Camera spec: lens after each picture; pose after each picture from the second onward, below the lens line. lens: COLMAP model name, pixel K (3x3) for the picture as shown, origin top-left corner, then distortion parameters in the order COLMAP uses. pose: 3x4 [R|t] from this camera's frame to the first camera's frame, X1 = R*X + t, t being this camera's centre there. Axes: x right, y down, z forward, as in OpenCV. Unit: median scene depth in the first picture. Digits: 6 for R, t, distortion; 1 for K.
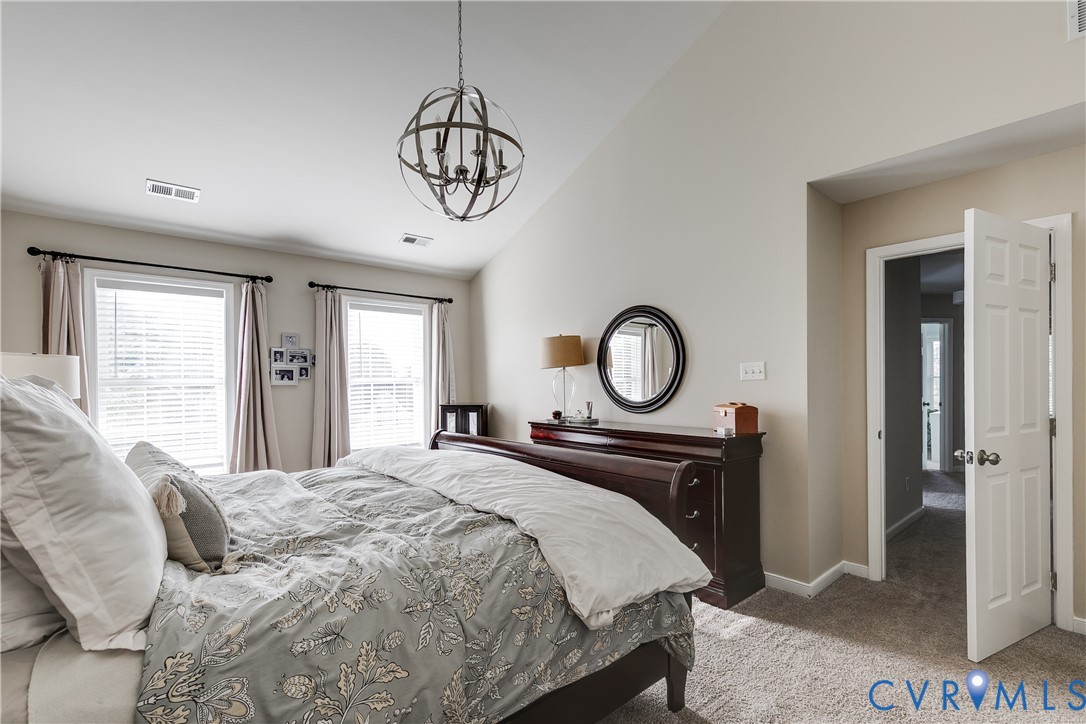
lens RADIAL K [[496.2, 0, 556.1], [0, 496.2, 390.2], [0, 0, 1]] dist [0.000765, 0.000182]
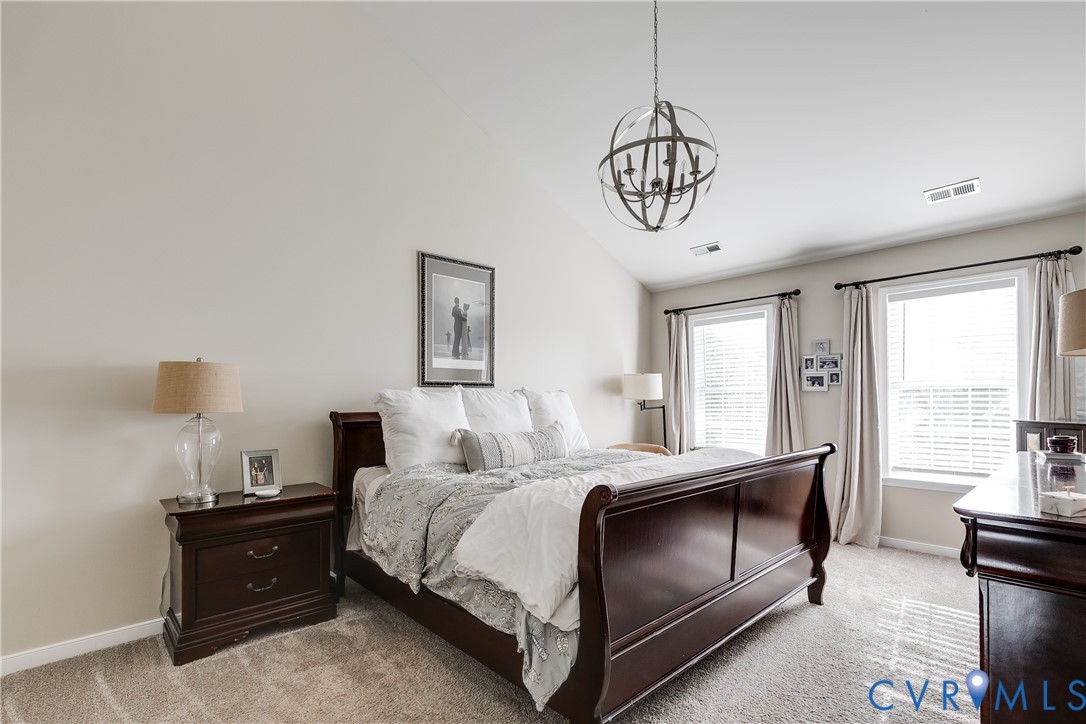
lens RADIAL K [[496.2, 0, 556.1], [0, 496.2, 390.2], [0, 0, 1]] dist [0.000765, 0.000182]
pose [[0.029600, 0.000231, -0.999562, 0.458784], [-0.000237, 1.000000, 0.000224, -0.012108], [0.999562, 0.000230, 0.029601, 0.430290]]
